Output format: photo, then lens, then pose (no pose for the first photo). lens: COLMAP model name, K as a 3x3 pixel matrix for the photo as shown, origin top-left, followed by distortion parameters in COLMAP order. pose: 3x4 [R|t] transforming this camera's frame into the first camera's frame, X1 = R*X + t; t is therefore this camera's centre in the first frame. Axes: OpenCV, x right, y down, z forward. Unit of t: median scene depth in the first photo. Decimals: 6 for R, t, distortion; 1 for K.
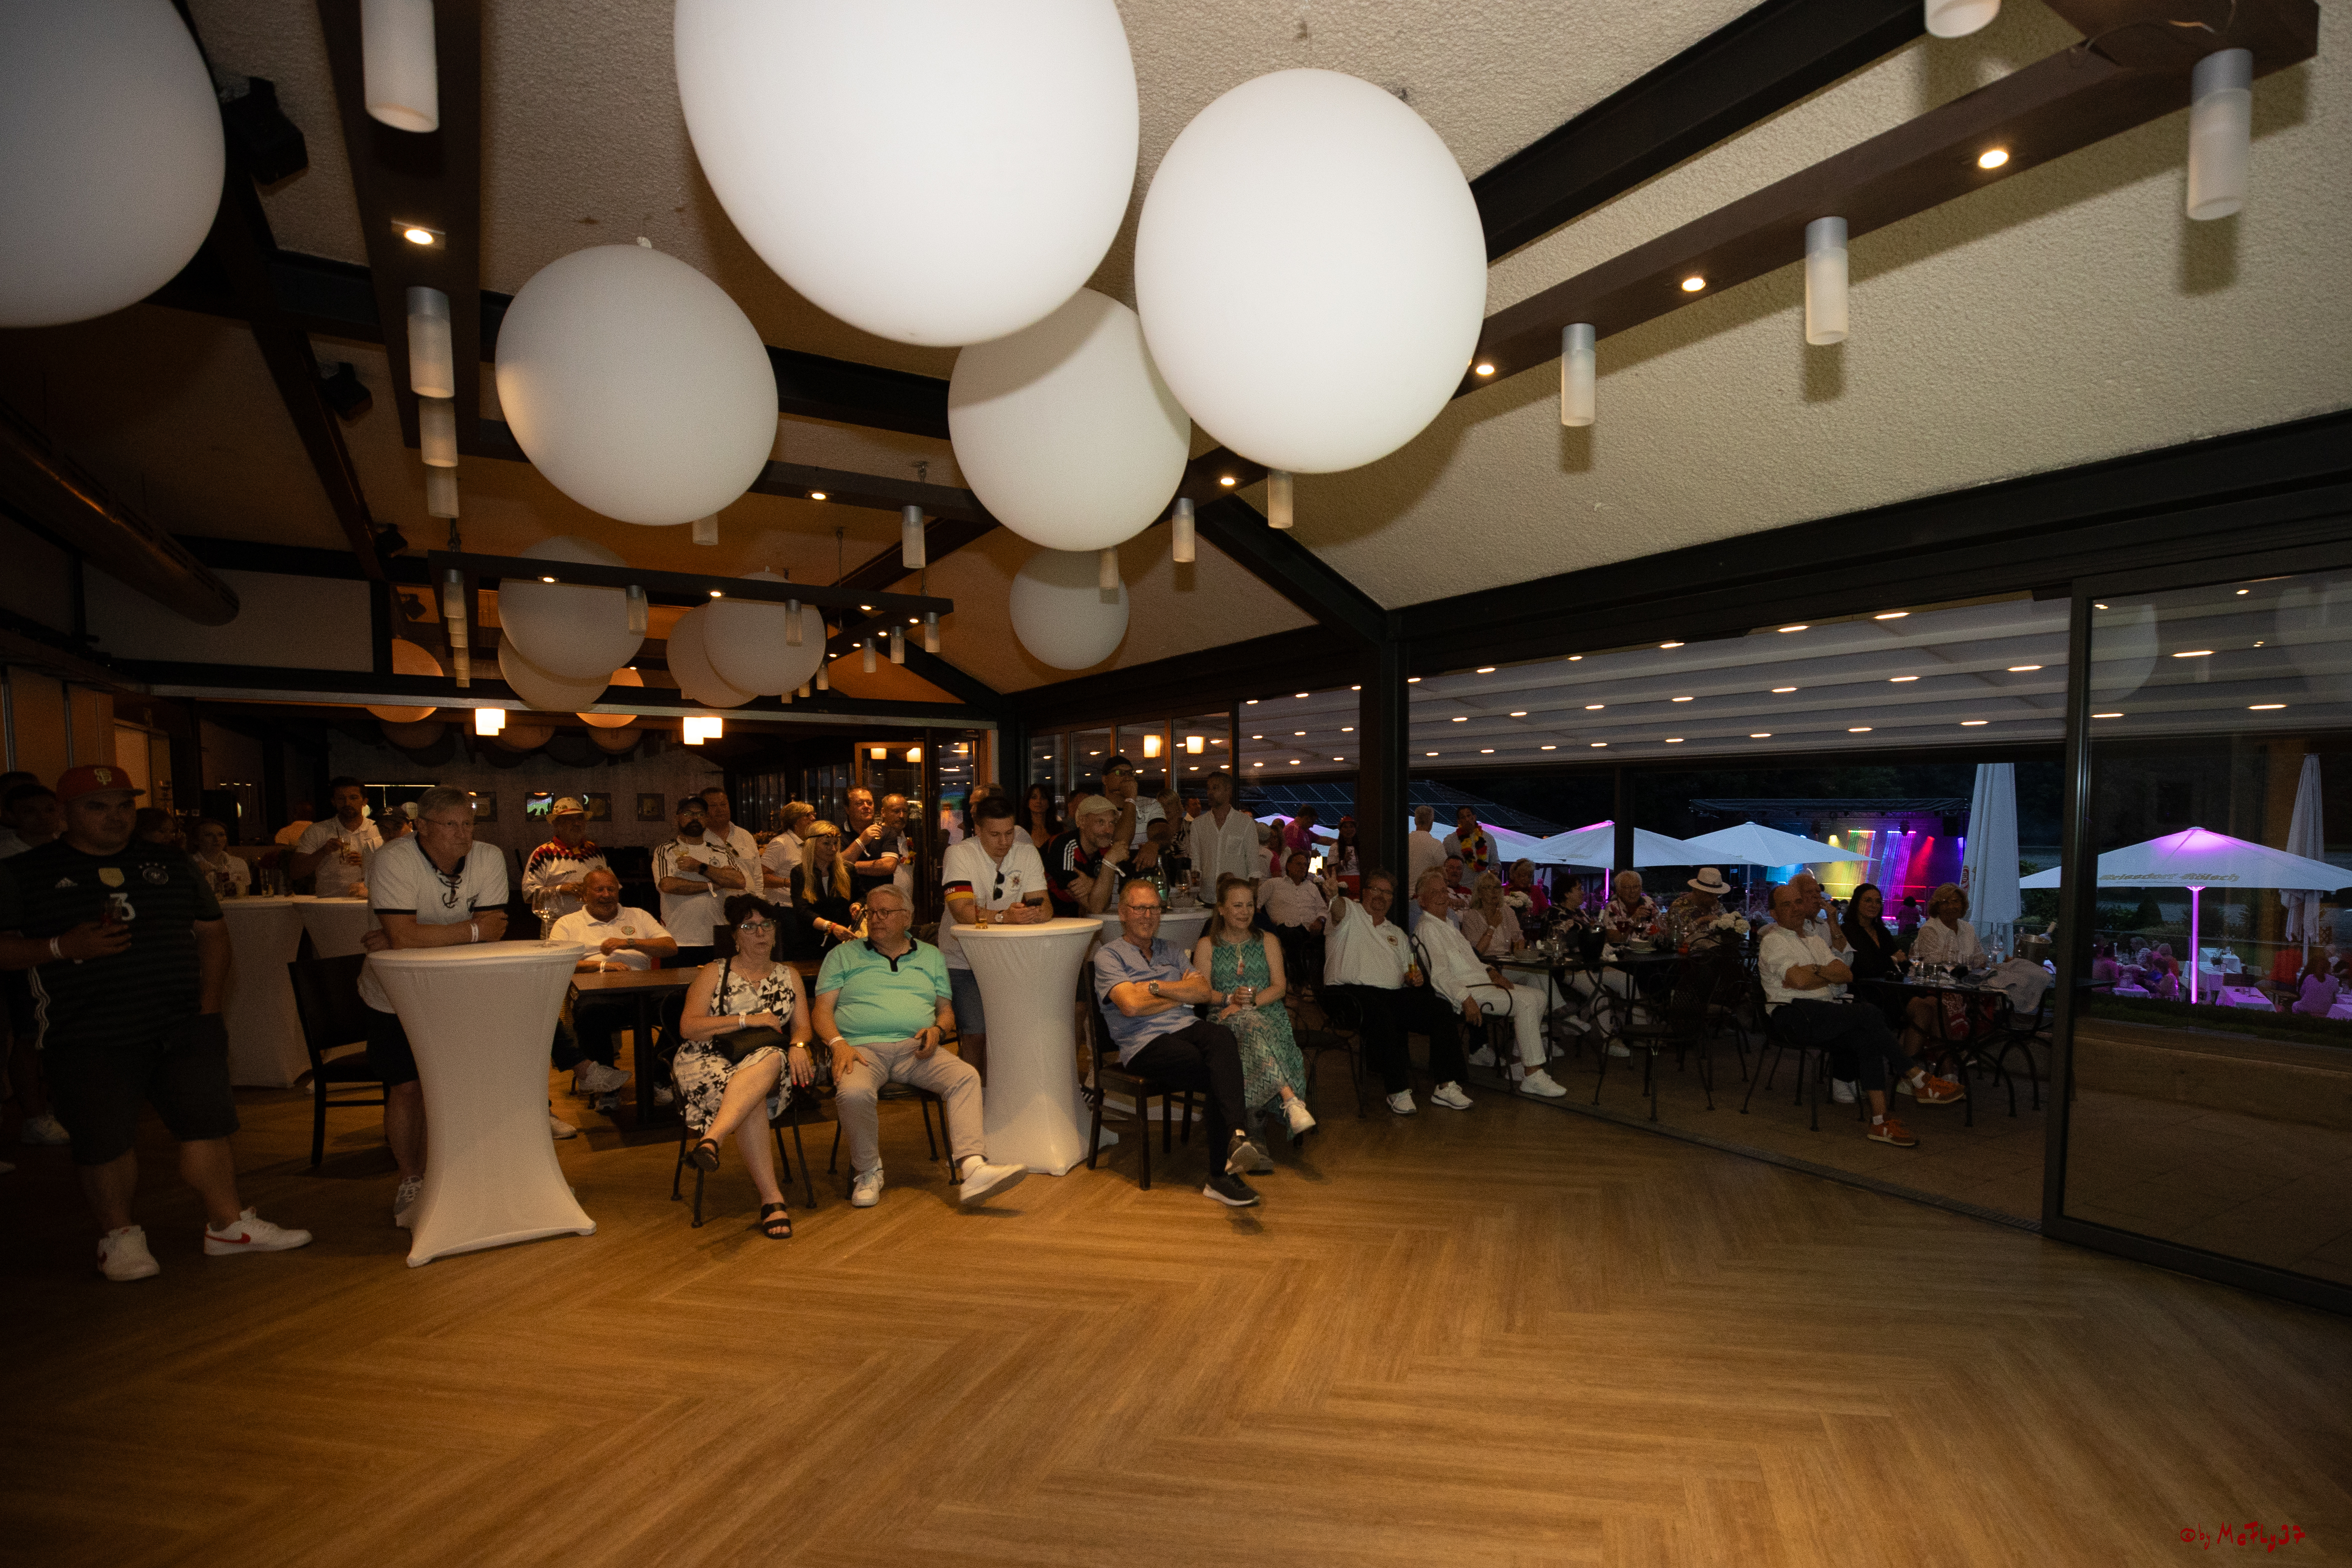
lens RADIAL K [[1109.5, 0, 1185.3], [0, 1109.5, 798.5], [0, 0, 1]] dist [-0.025275, 0.003603]
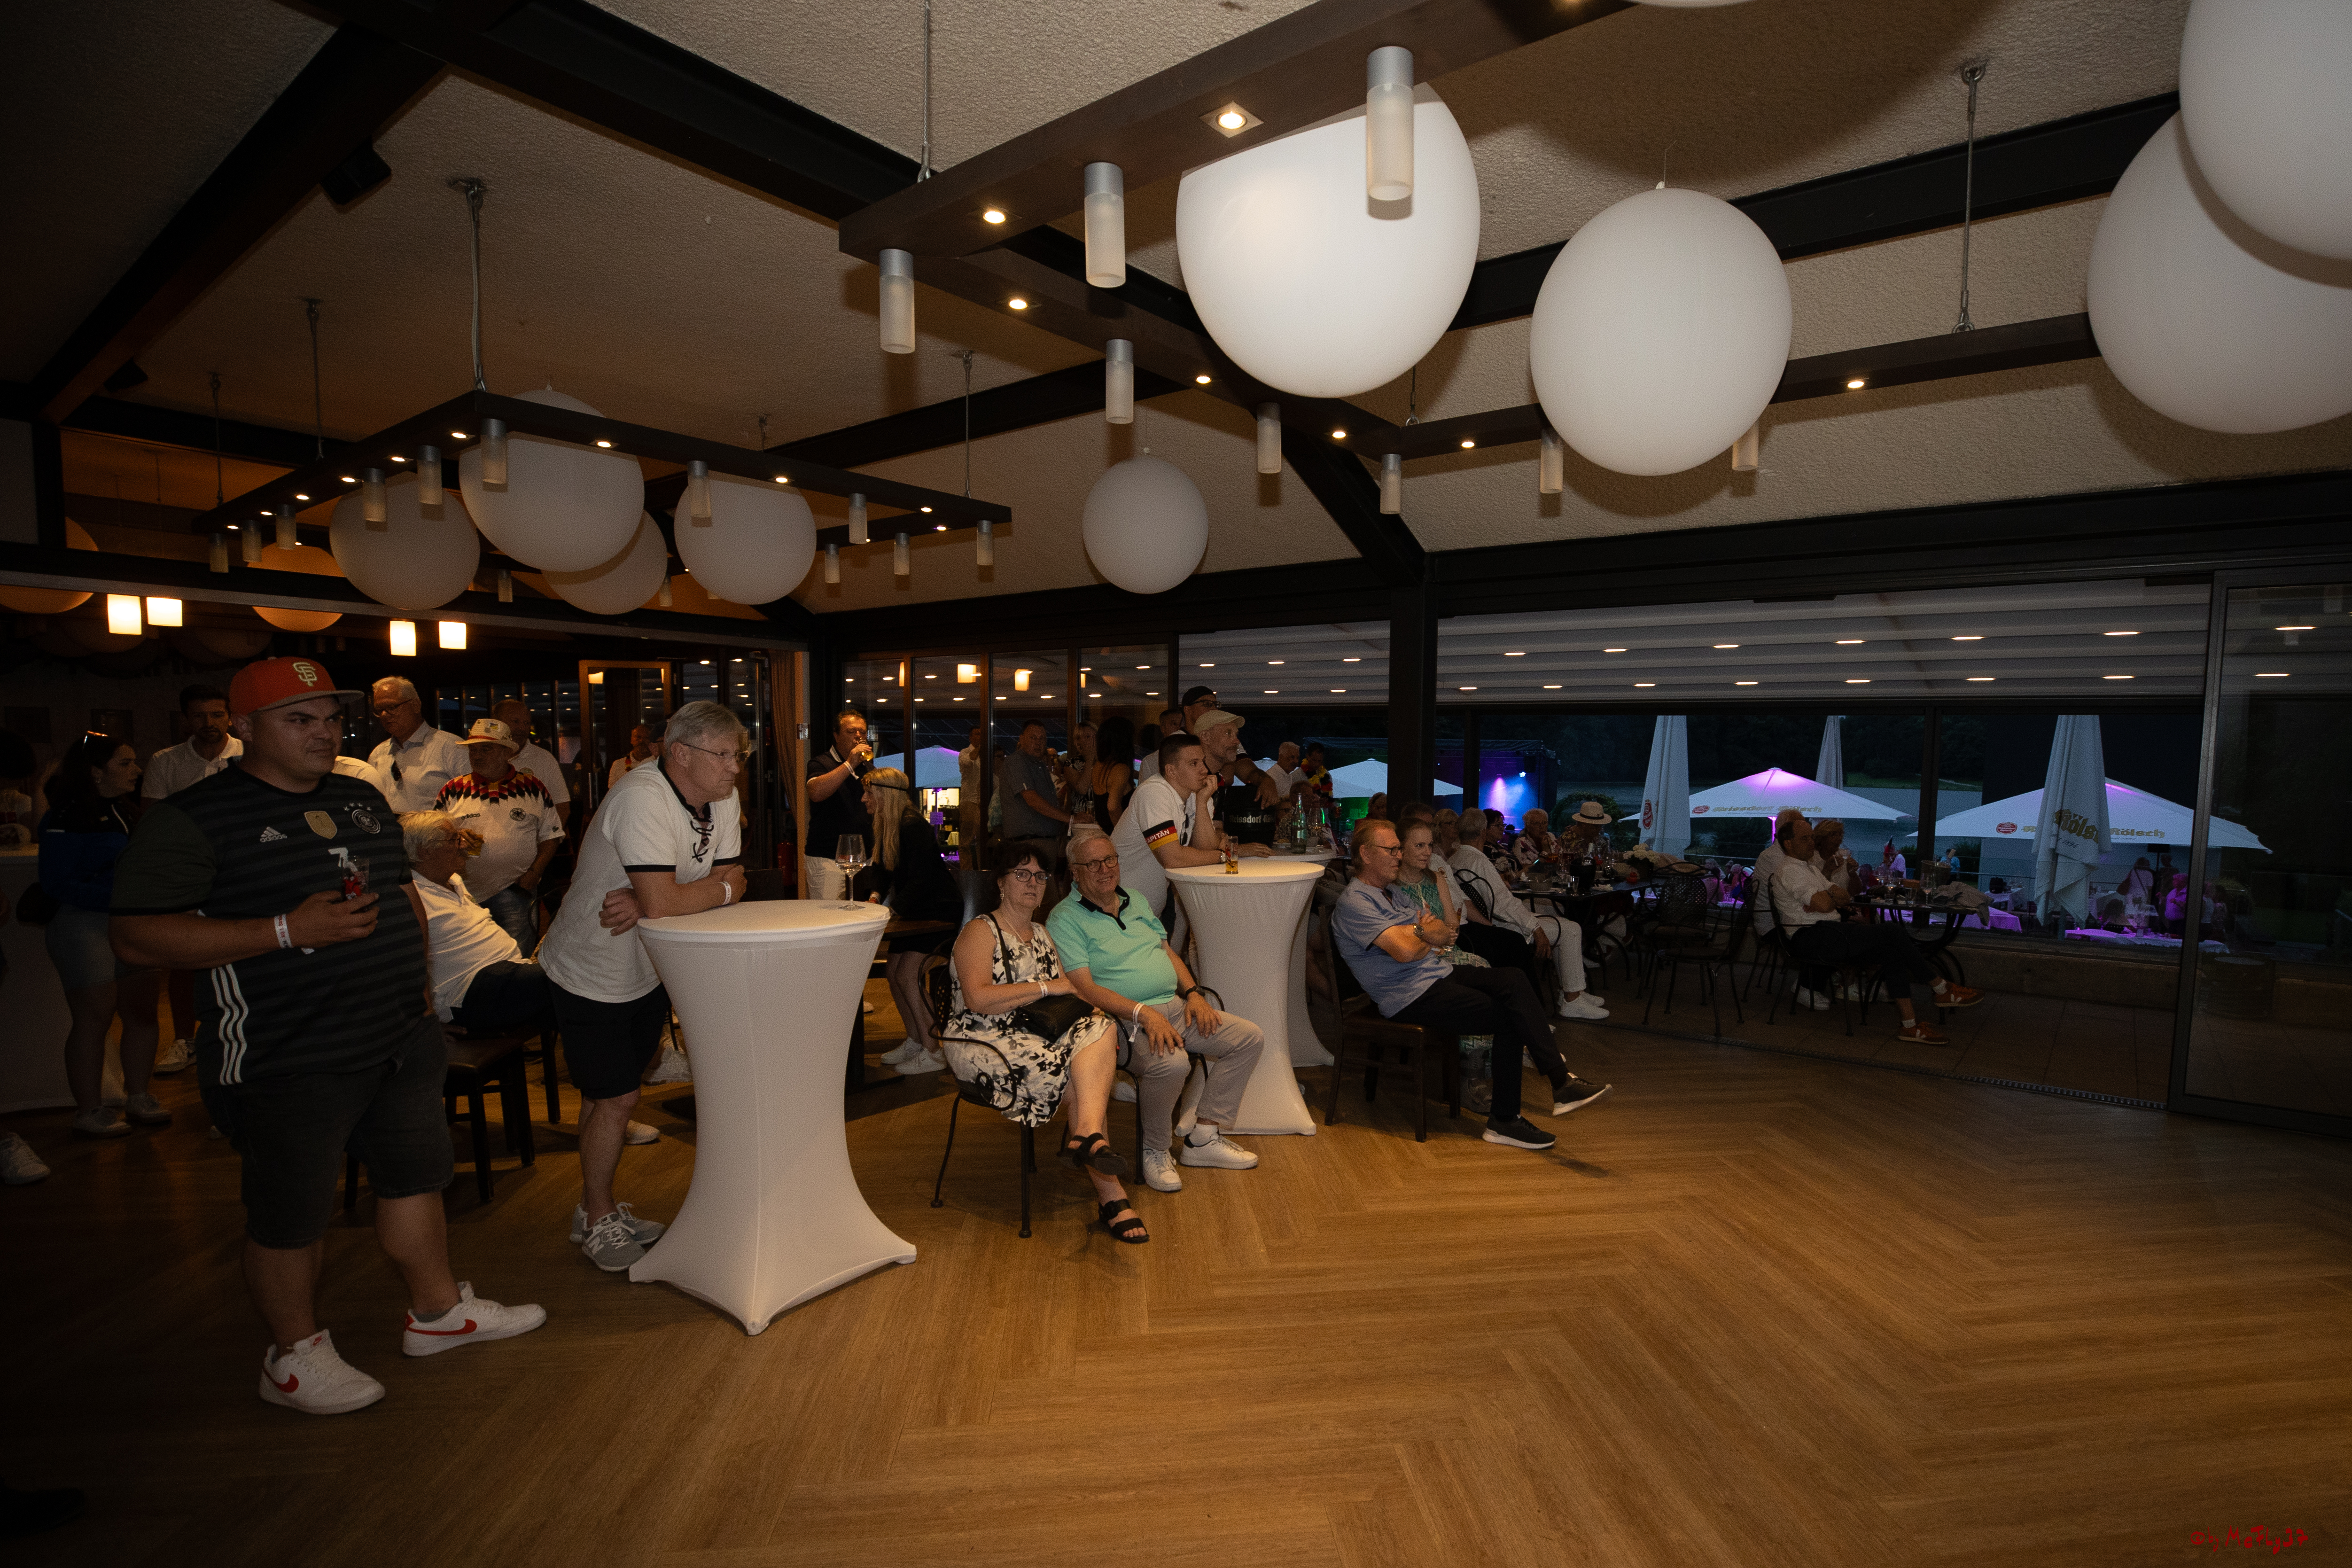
lens RADIAL K [[1109.7, 0, 1178.5], [0, 1109.7, 781.6], [0, 0, 1]] dist [-0.025275, 0.003603]
pose [[0.958211, 0.003583, 0.286039, -0.536146], [-0.016236, 0.998991, 0.041876, 0.006361], [-0.285600, -0.044770, 0.957303, 0.165966]]
